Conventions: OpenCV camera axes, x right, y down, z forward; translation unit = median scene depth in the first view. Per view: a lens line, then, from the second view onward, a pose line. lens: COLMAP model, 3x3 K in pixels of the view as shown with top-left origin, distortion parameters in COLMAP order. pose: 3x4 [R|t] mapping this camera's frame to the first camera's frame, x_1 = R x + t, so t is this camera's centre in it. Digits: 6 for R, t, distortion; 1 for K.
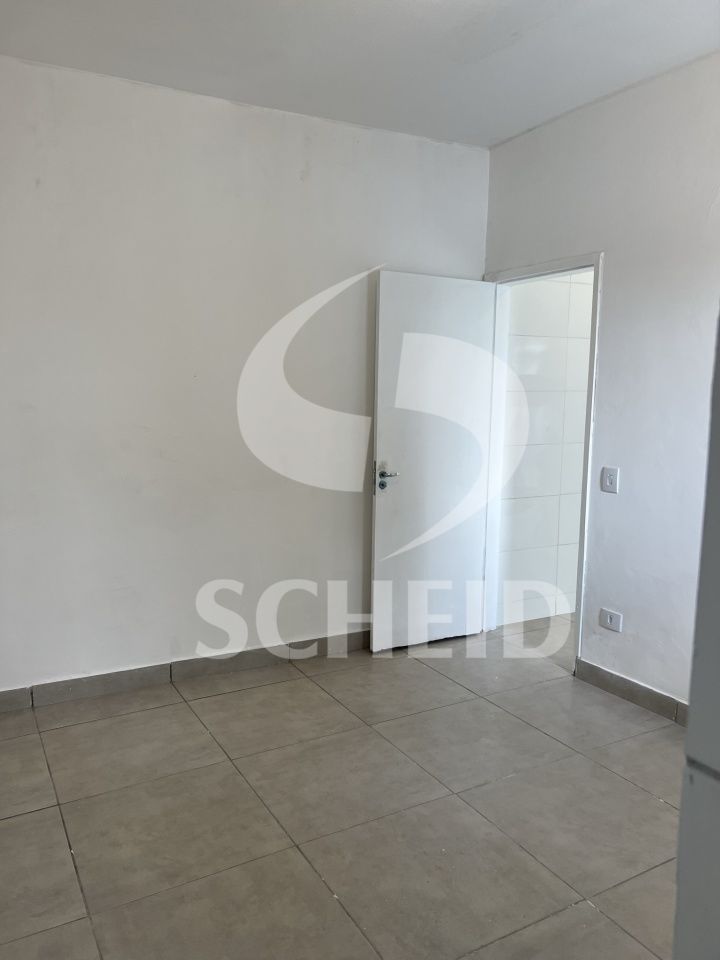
lens RADIAL K [[720.0, 0, 359.1], [0, 720.0, 482.0], [0, 0, 1]] dist [0.030203, -0.006803]
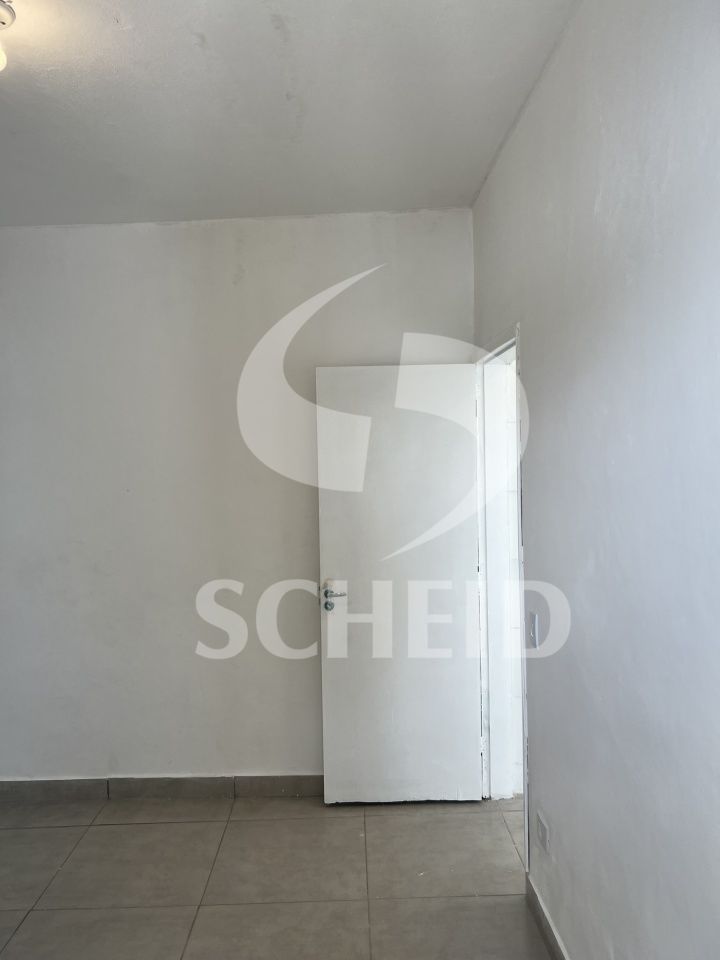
lens RADIAL K [[720.0, 0, 358.9], [0, 720.0, 477.3], [0, 0, 1]] dist [0.030203, -0.006803]
pose [[0.873287, -0.018890, -0.486840, 0.522978], [-0.023682, 0.996421, -0.081142, -0.086568], [0.486630, 0.082390, 0.869714, 0.265239]]
